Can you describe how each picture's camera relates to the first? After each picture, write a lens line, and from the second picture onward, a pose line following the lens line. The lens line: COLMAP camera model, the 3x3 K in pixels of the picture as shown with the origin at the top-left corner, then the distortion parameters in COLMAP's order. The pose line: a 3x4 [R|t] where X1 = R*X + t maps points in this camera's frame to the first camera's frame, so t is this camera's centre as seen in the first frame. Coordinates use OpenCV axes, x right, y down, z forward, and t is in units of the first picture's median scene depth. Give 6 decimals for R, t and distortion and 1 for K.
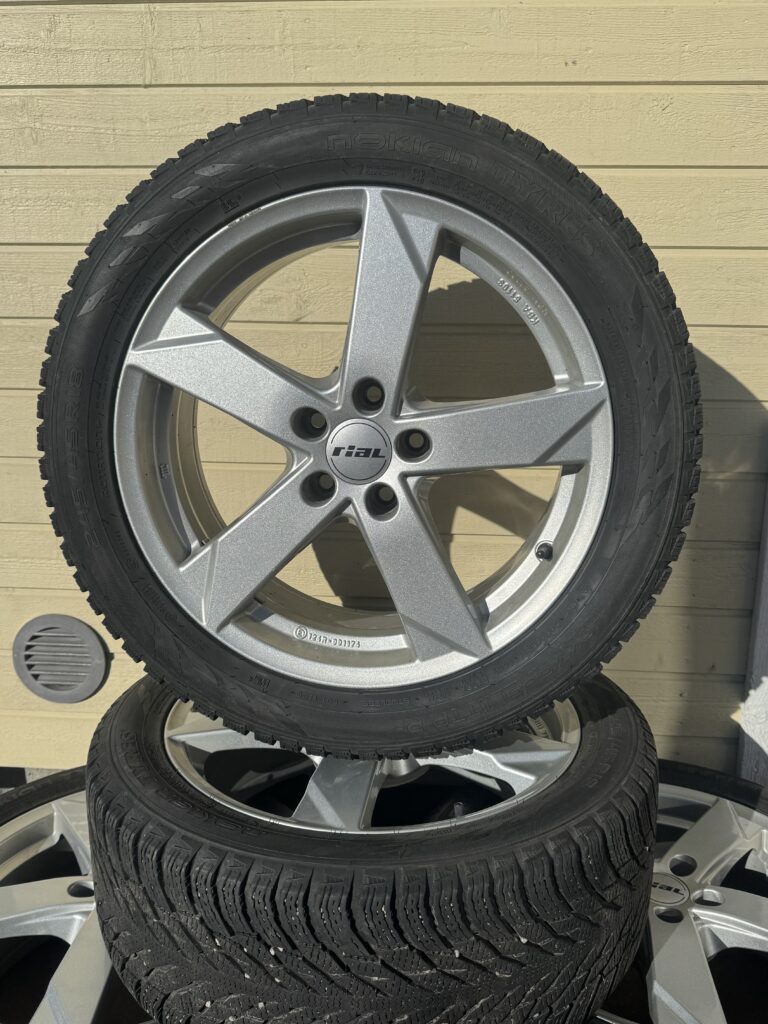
lens RADIAL K [[874.6, 0, 384.0], [0, 874.6, 512.0], [0, 0, 1]] dist [0.068550, -0.130085]
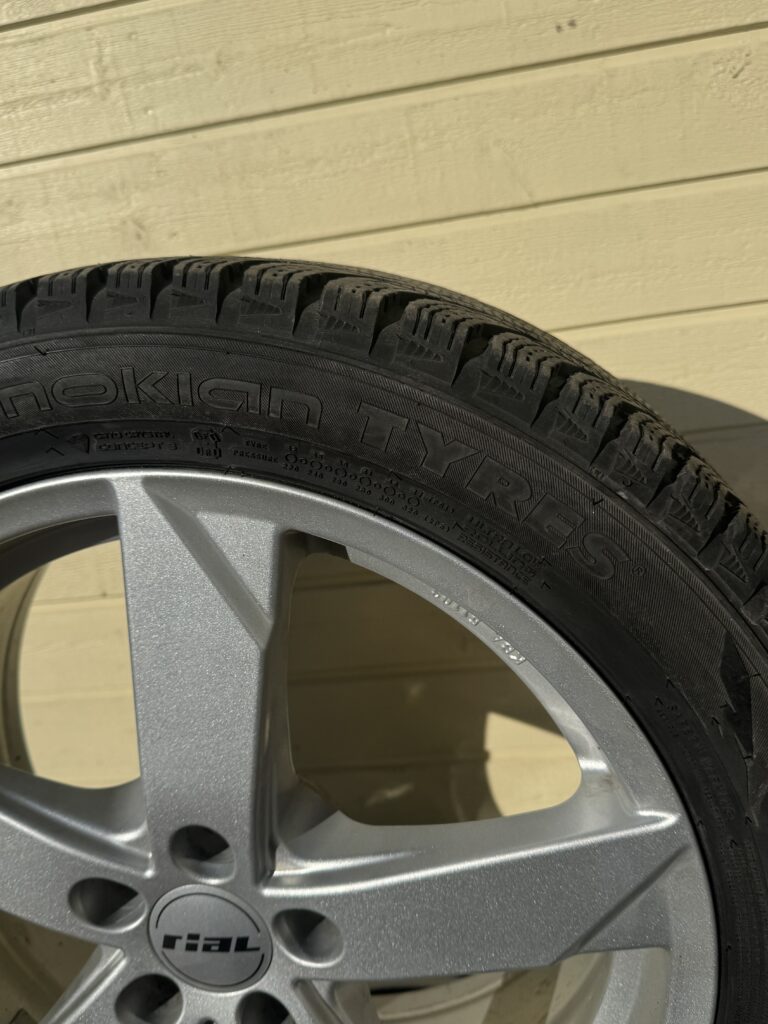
lens RADIAL K [[874.6, 0, 384.0], [0, 874.6, 512.0], [0, 0, 1]] dist [0.068550, -0.130085]
pose [[0.984786, -0.127704, -0.117846, 0.118532], [0.136814, 0.987923, 0.072728, -0.244272], [0.107136, -0.087744, 0.990365, 0.369802]]
